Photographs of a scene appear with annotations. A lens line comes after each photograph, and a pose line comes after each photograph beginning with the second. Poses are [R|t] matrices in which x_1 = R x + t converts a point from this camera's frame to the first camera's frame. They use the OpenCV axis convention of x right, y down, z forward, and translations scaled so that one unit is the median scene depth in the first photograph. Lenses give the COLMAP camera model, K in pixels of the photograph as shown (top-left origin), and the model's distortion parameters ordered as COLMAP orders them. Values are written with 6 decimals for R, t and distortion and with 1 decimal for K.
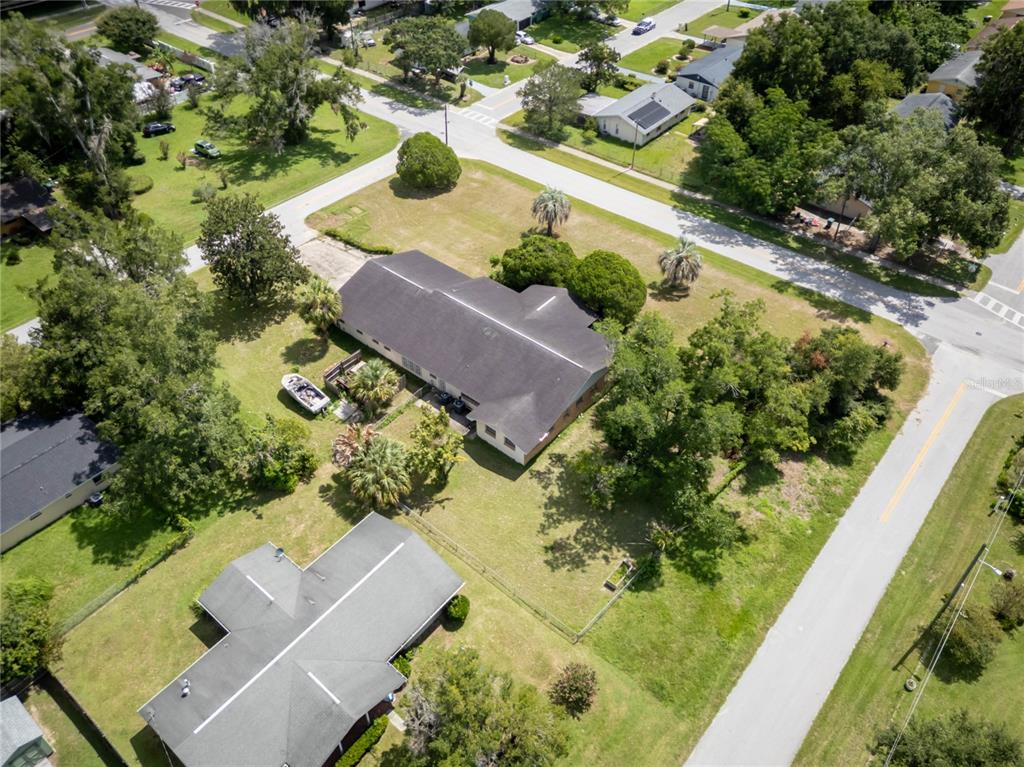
lens RADIAL K [[769.7, 0, 503.5], [0, 769.7, 382.6], [0, 0, 1]] dist [0.024665, -0.006303]
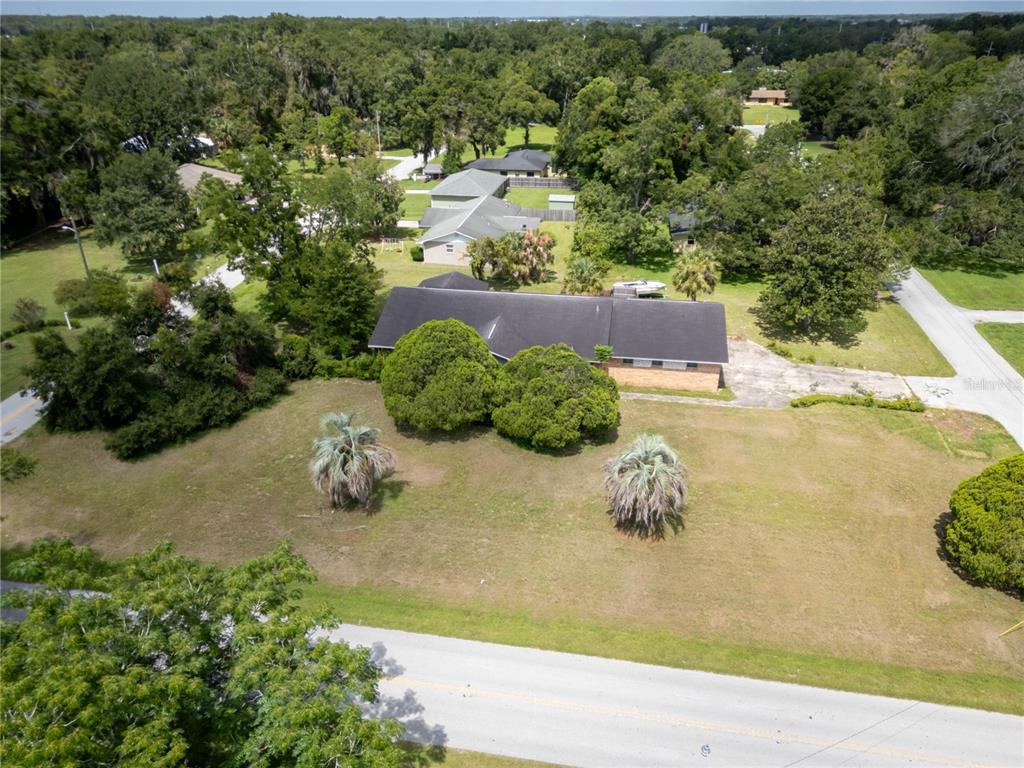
lens RADIAL K [[732.3, 0, 512.0], [0, 732.3, 384.0], [0, 0, 1]] dist [0.030749, -0.000333]
pose [[-0.860384, 0.237826, -0.450754, 0.344013], [-0.343779, 0.382099, 0.857797, -0.650925], [0.376239, 0.892994, -0.246992, 1.095338]]
